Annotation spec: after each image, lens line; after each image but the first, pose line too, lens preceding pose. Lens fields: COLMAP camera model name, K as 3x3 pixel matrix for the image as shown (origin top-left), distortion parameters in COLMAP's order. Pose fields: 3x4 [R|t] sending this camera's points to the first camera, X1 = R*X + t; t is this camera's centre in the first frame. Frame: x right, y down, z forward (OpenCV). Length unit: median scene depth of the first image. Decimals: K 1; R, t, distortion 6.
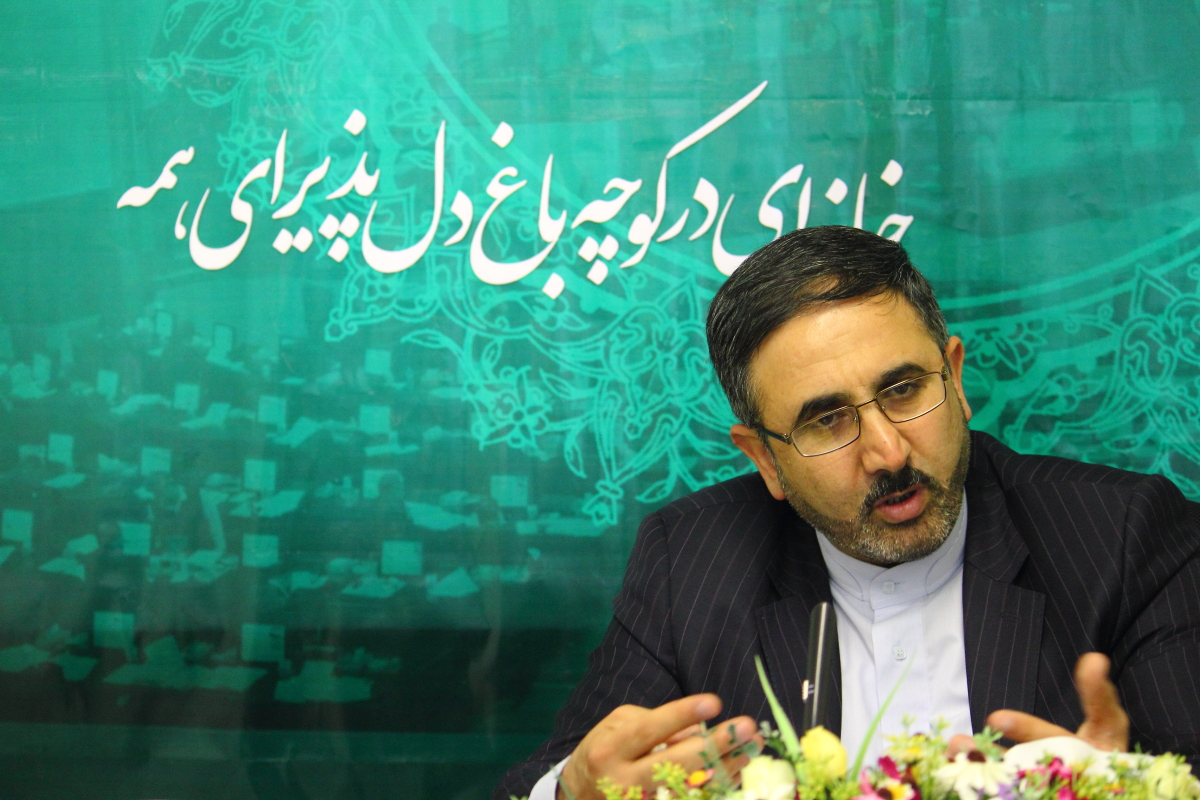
lens RADIAL K [[3549.2, 0, 592.5], [0, 3549.2, 391.9], [0, 0, 1]] dist [-0.275308, 0.000000]
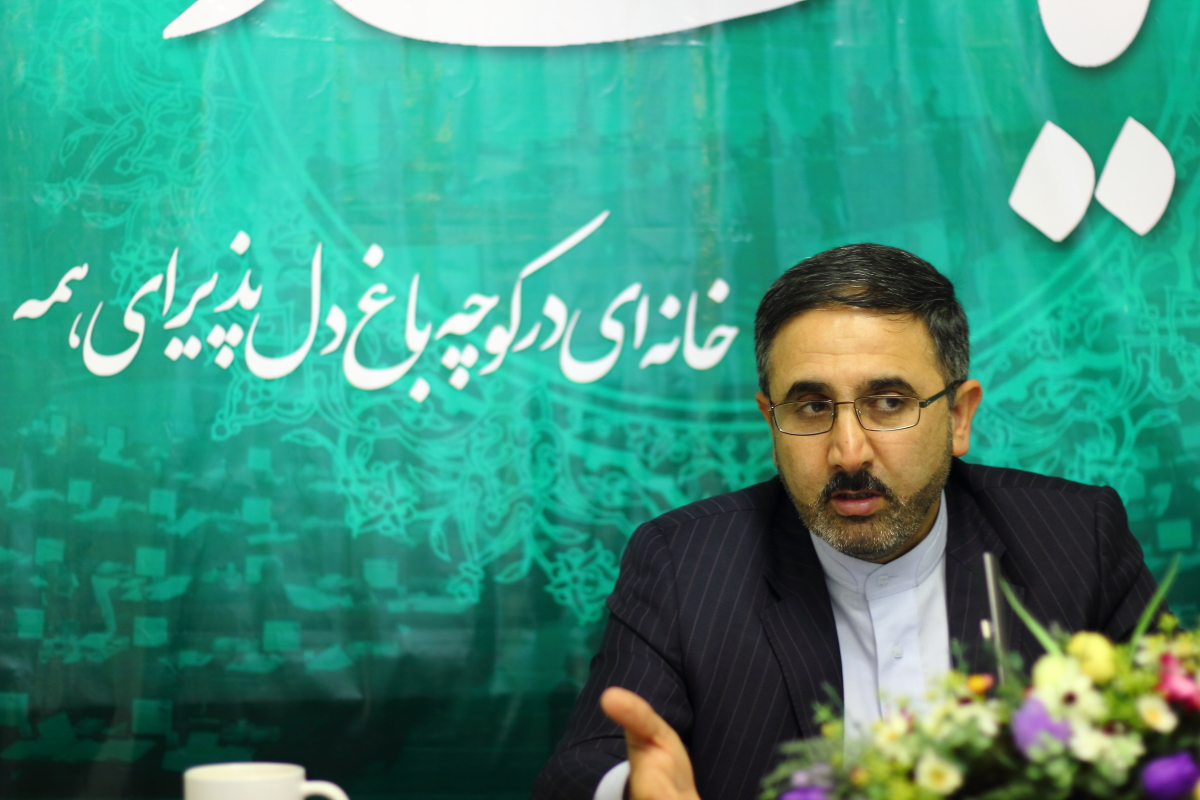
lens RADIAL K [[2903.1, 0, 587.1], [0, 2903.1, 364.2], [0, 0, 1]] dist [-0.095867, 0.000000]
pose [[0.972338, 0.010541, 0.233339, -0.173762], [0.015870, 0.993691, -0.111020, 0.064745], [-0.233037, 0.111652, 0.966037, 0.098877]]
